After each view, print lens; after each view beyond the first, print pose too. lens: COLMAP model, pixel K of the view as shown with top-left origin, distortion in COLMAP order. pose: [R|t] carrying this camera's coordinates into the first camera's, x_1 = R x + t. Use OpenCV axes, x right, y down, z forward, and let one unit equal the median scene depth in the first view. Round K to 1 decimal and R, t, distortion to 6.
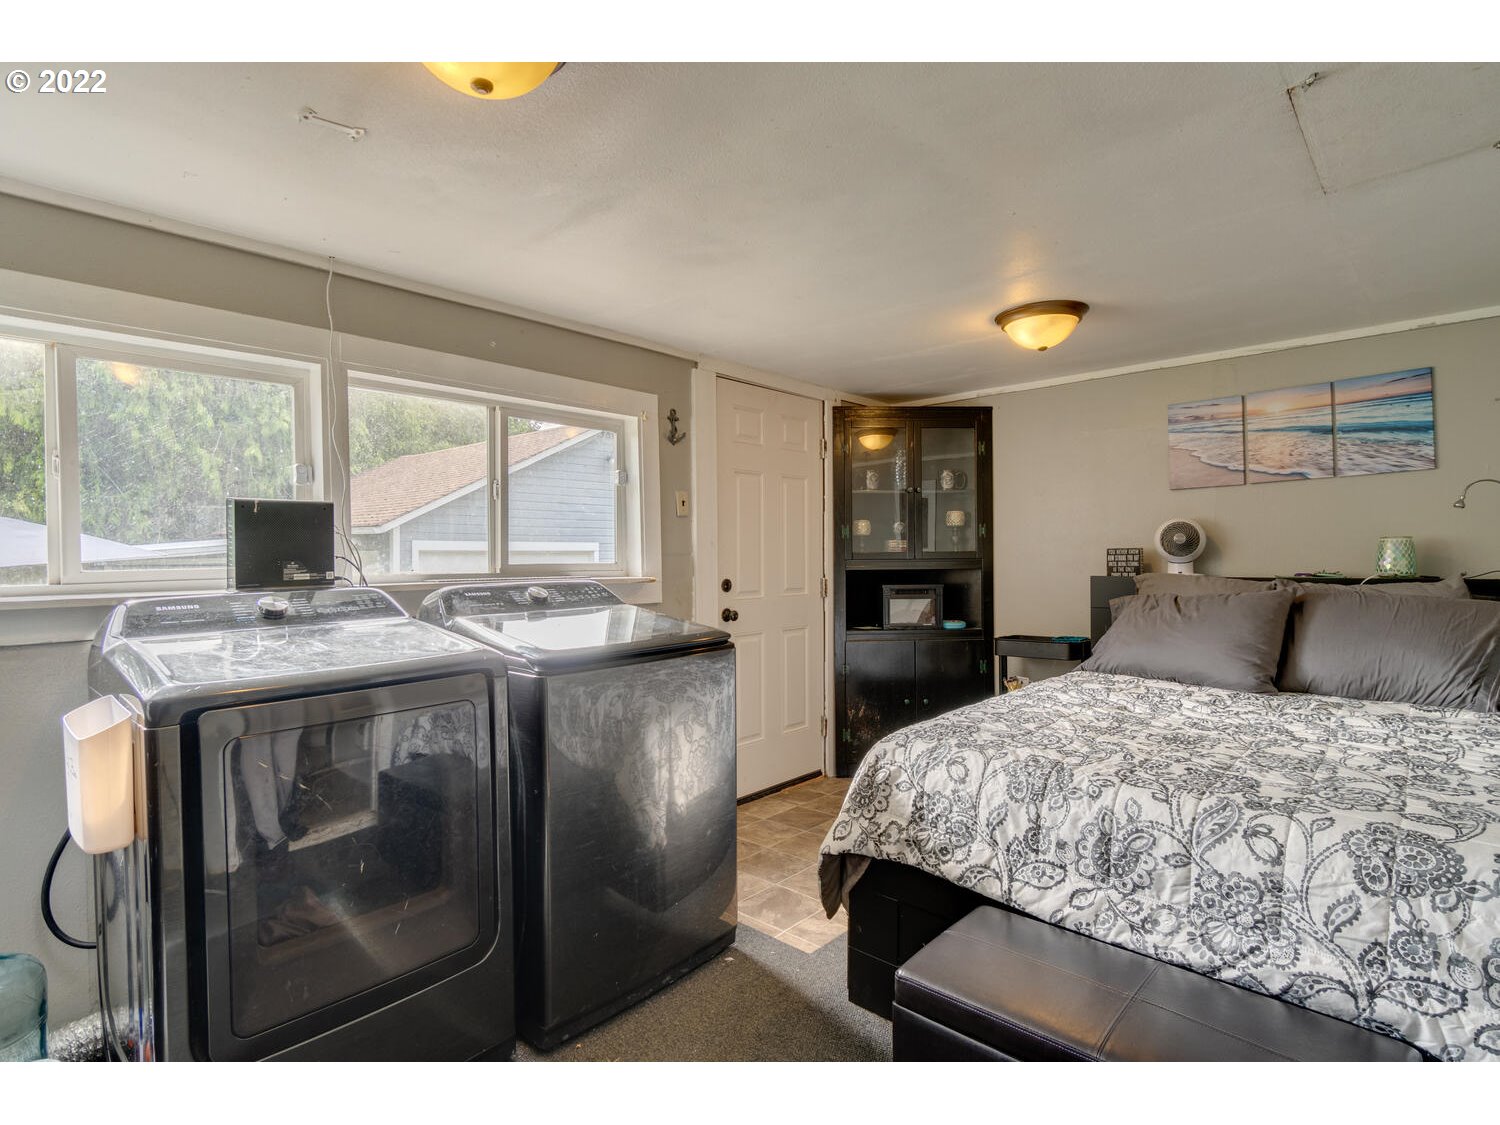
lens RADIAL K [[764.8, 0, 744.0], [0, 764.8, 562.7], [0, 0, 1]] dist [-0.010675, 0.006962]
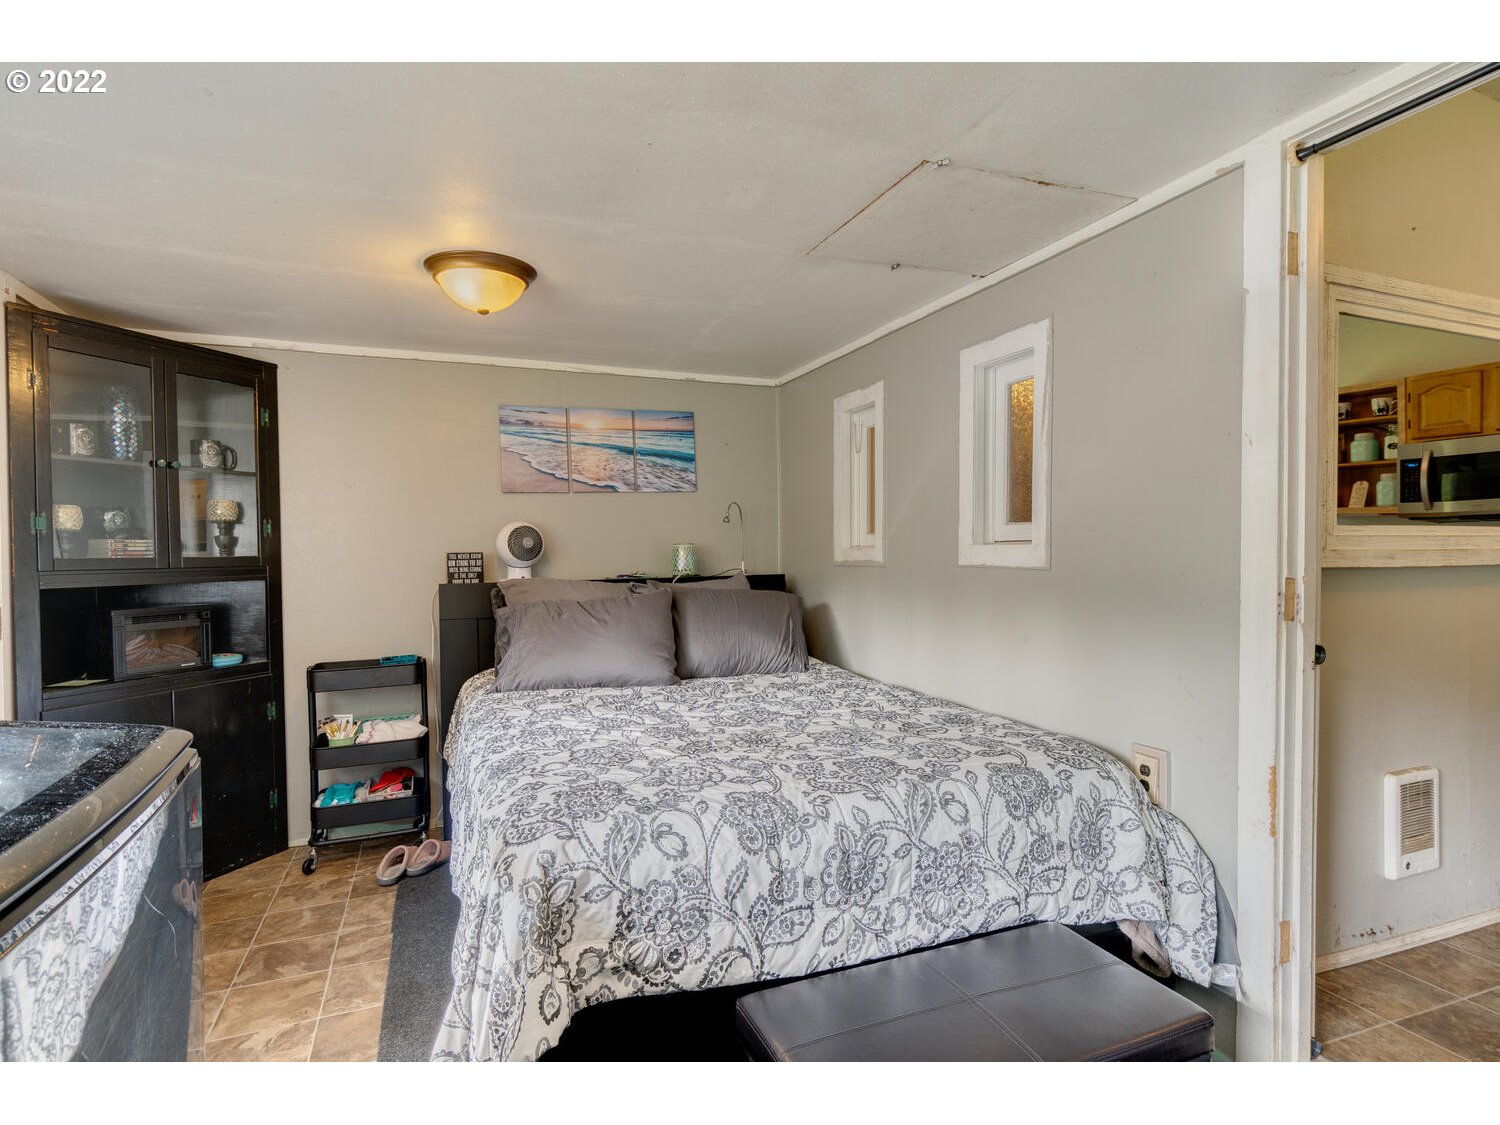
lens RADIAL K [[764.8, 0, 744.0], [0, 764.8, 562.7], [0, 0, 1]] dist [-0.010675, 0.006962]
pose [[0.420849, -0.009893, 0.907077, -0.400100], [0.016250, 0.999862, 0.003366, -0.009058], [-0.906985, 0.013323, 0.420952, 0.646331]]
